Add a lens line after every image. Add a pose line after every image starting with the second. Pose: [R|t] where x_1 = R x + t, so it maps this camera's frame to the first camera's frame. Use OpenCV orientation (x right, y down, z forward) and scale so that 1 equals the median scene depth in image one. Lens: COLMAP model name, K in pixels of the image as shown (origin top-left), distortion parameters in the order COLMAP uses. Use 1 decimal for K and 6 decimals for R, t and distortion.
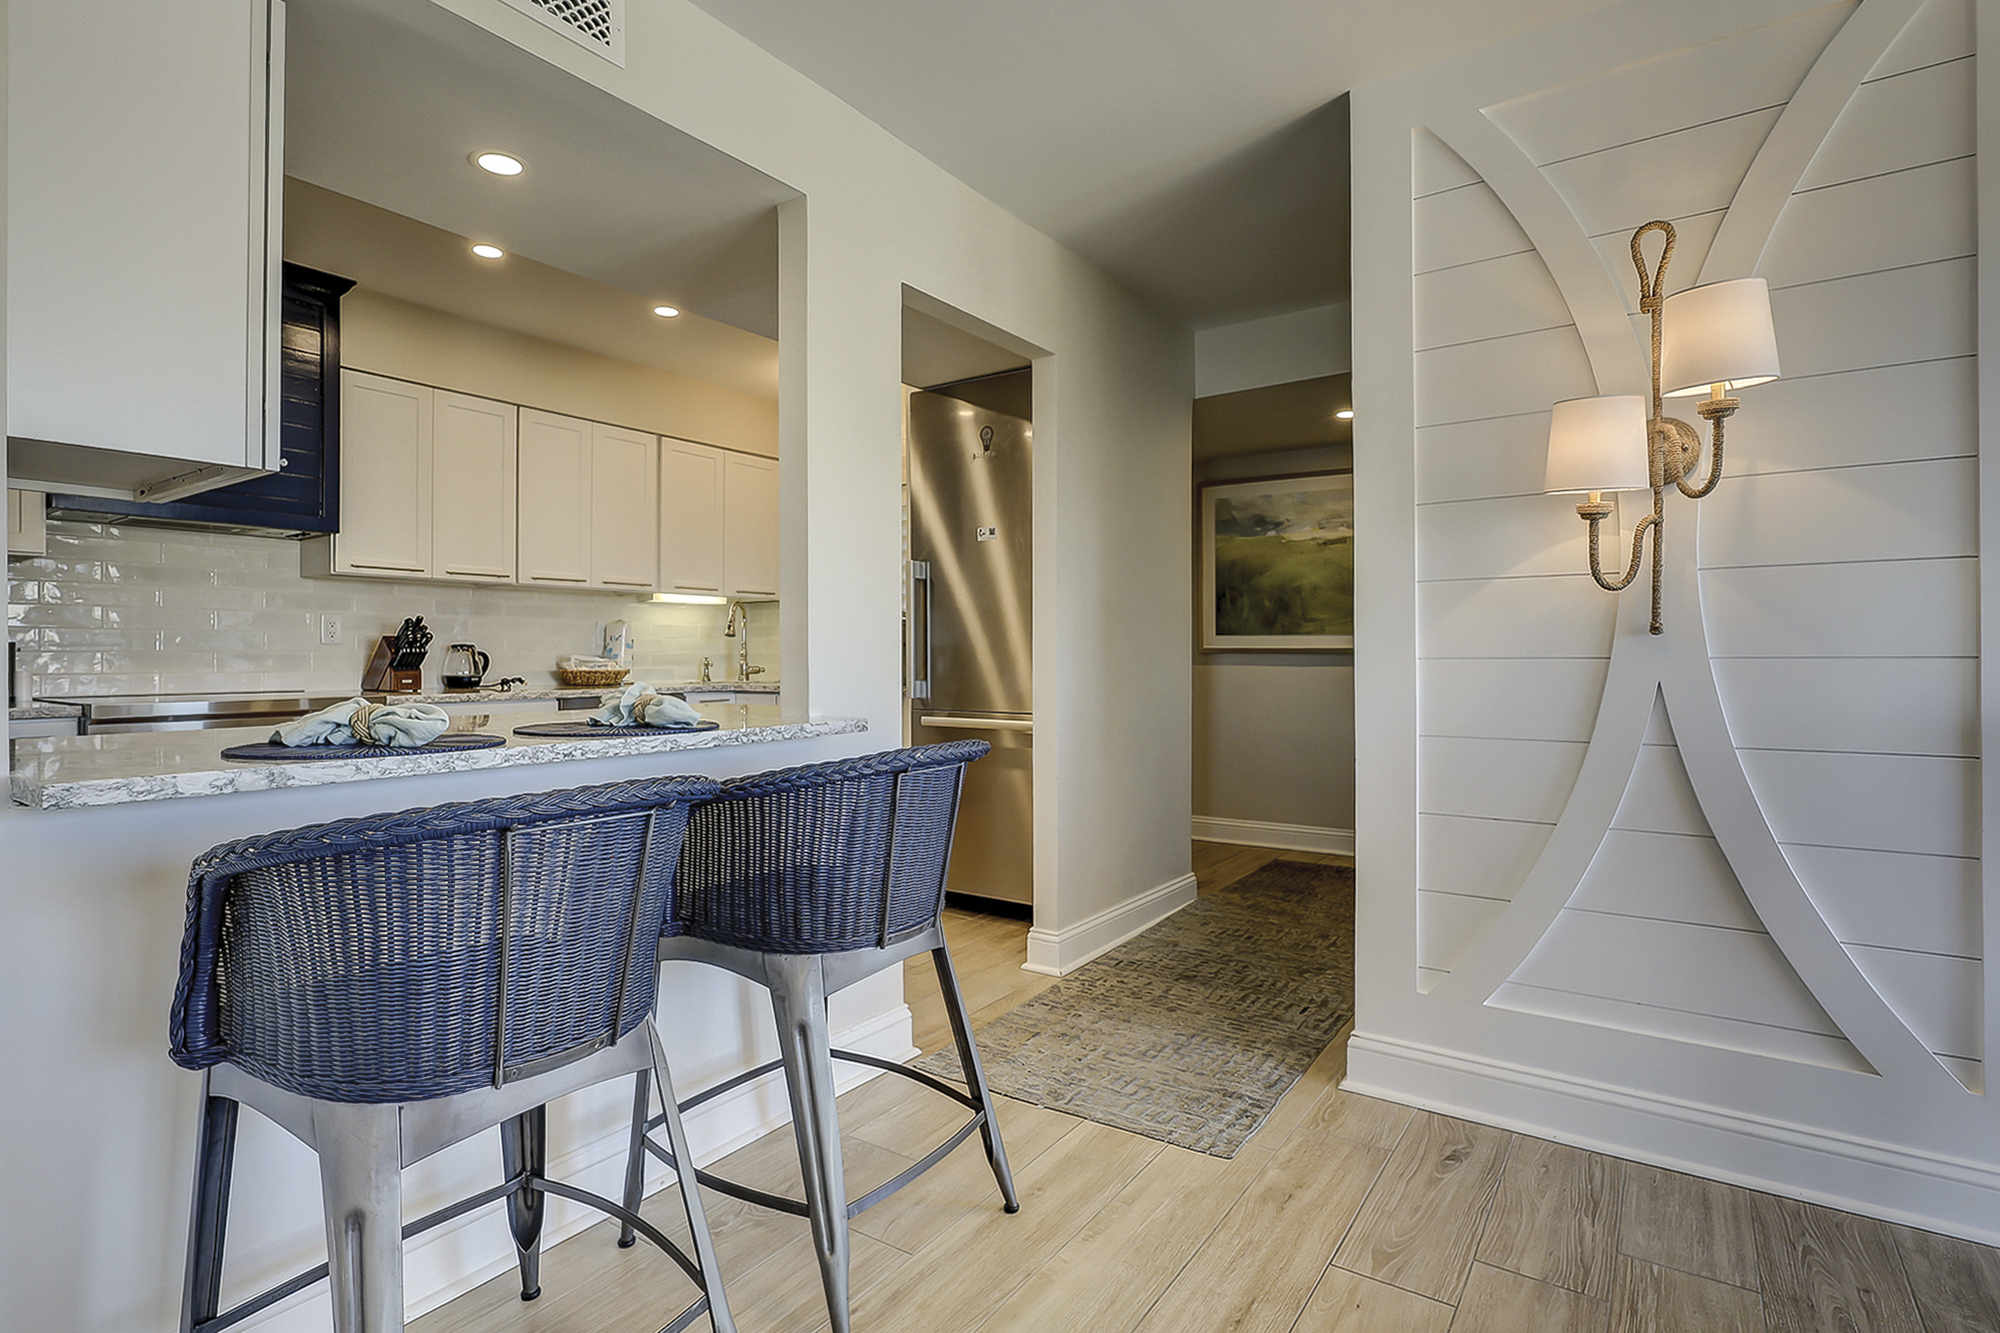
lens RADIAL K [[971.7, 0, 1009.5], [0, 971.7, 665.7], [0, 0, 1]] dist [-0.013238, 0.000303]
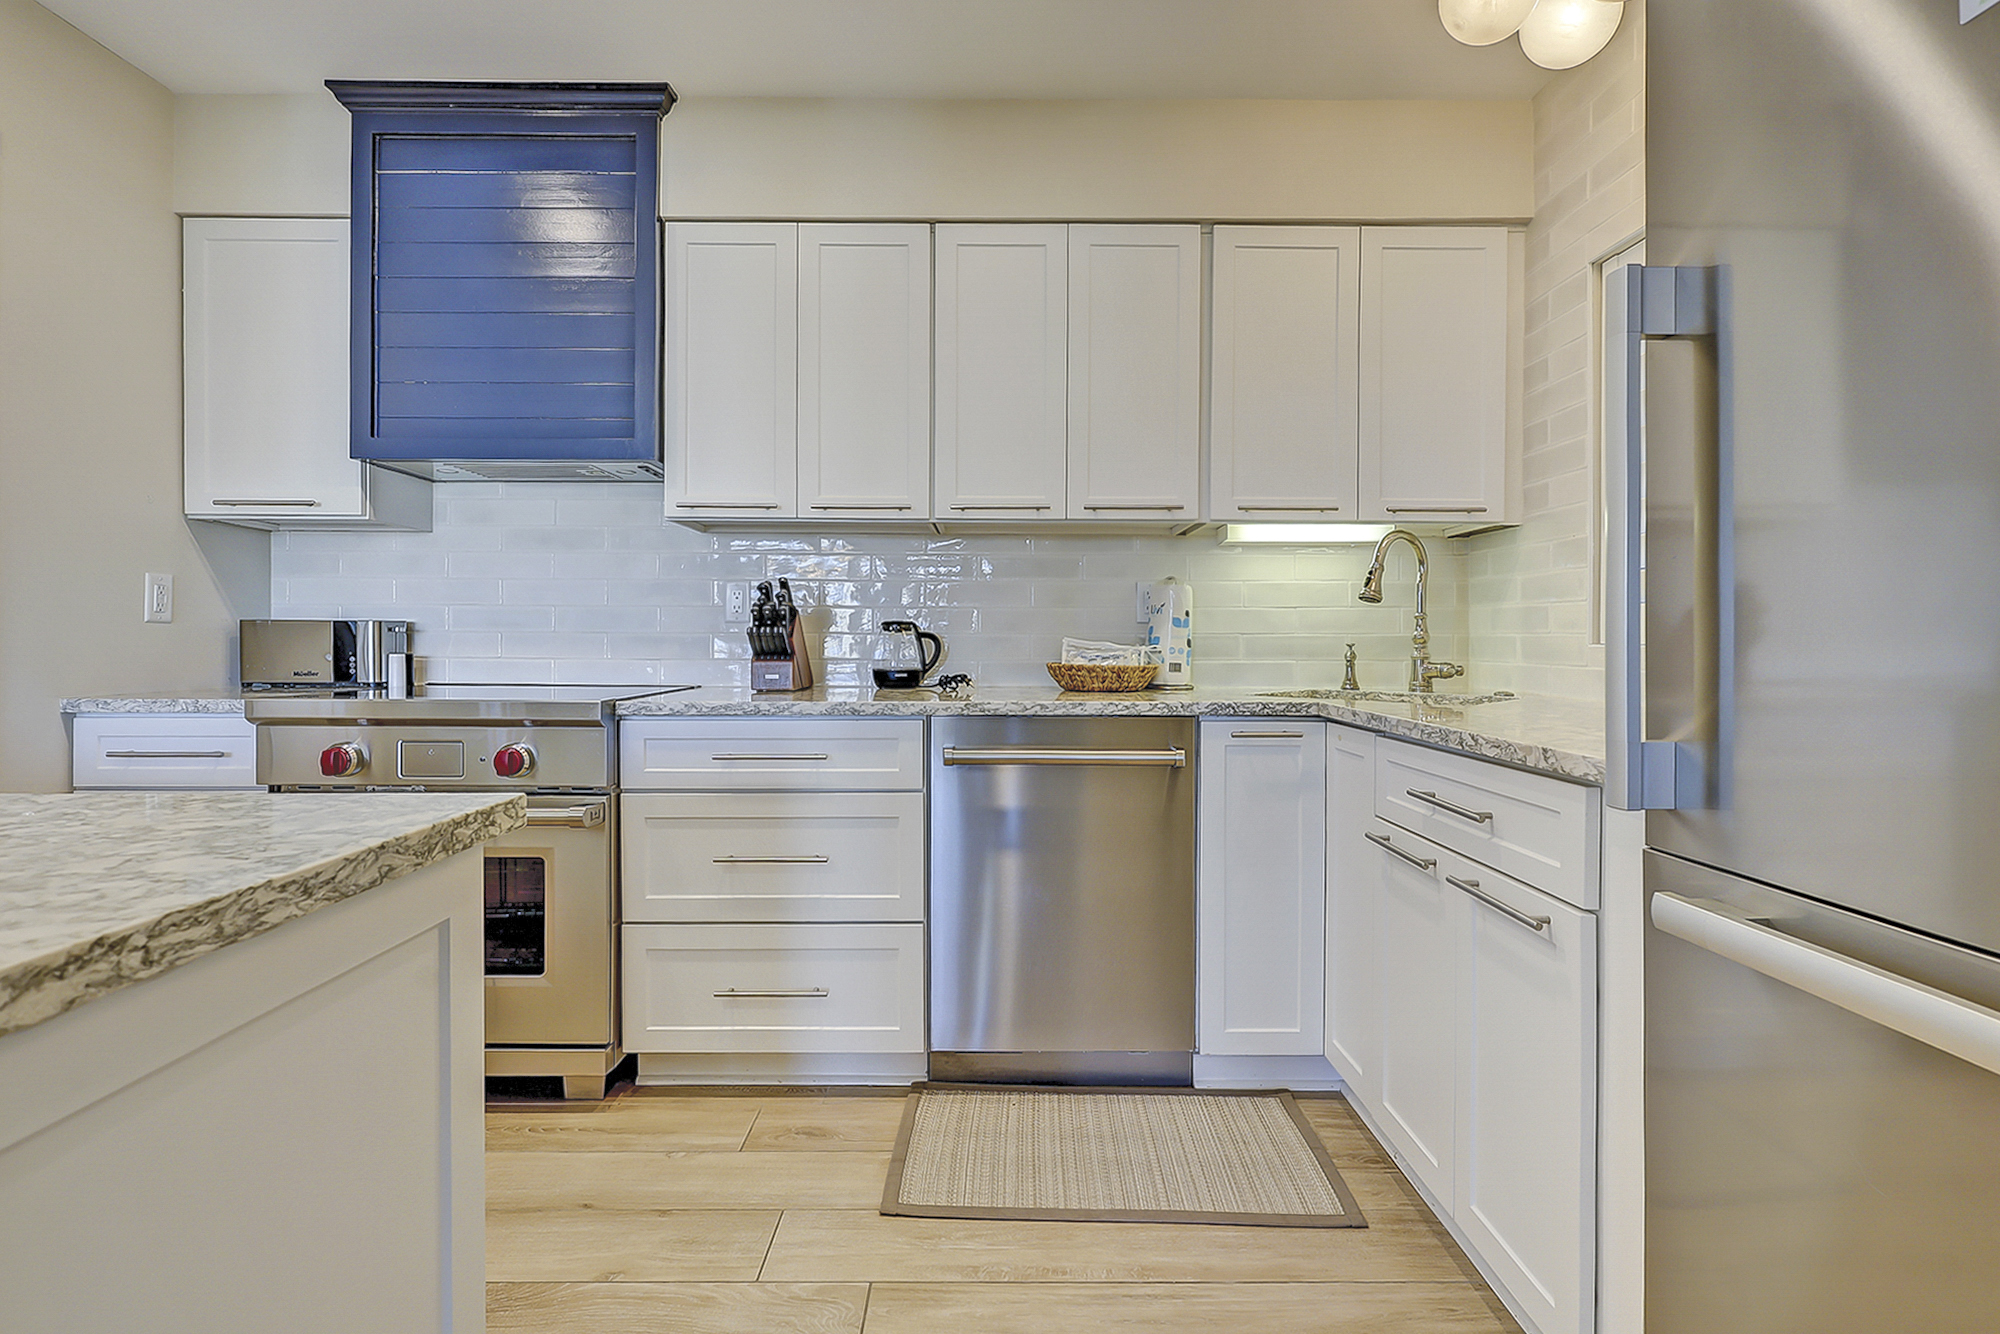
lens RADIAL K [[971.7, 0, 1000.1], [0, 971.7, 647.6], [0, 0, 1]] dist [-0.013238, 0.000303]
pose [[0.577856, 0.011493, -0.816058, 0.005629], [-0.012590, 0.999907, 0.005167, -0.009487], [0.816042, 0.007289, 0.577947, 0.742095]]
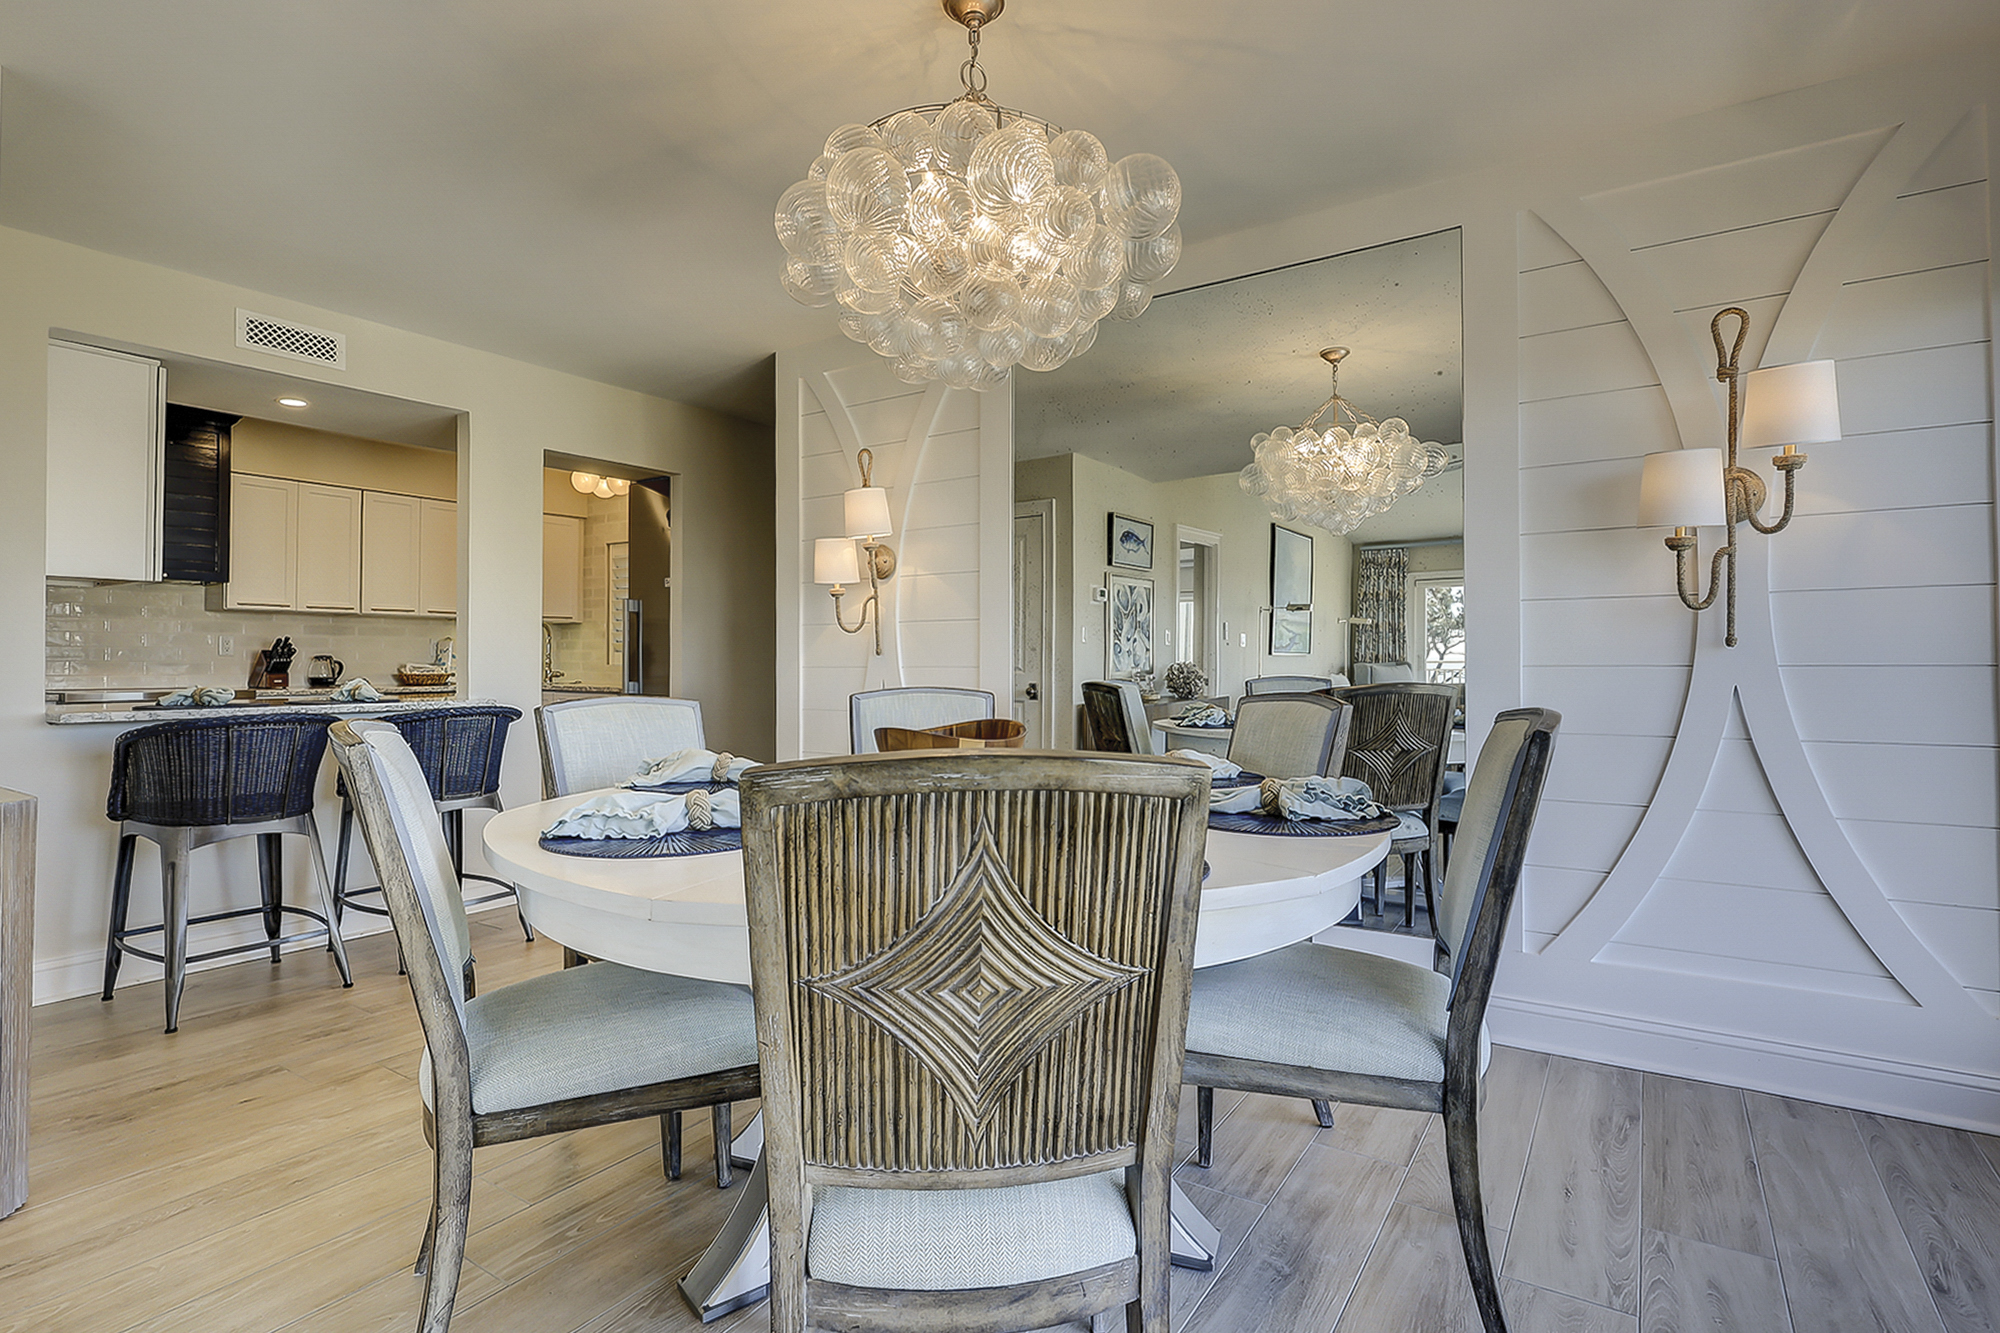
lens RADIAL K [[971.7, 0, 988.5], [0, 971.7, 662.4], [0, 0, 1]] dist [-0.013238, 0.000303]
pose [[0.999855, 0.002181, 0.016906, 0.429766], [-0.001997, 0.999938, -0.010922, 0.001542], [-0.016929, 0.010886, 0.999797, -0.482348]]
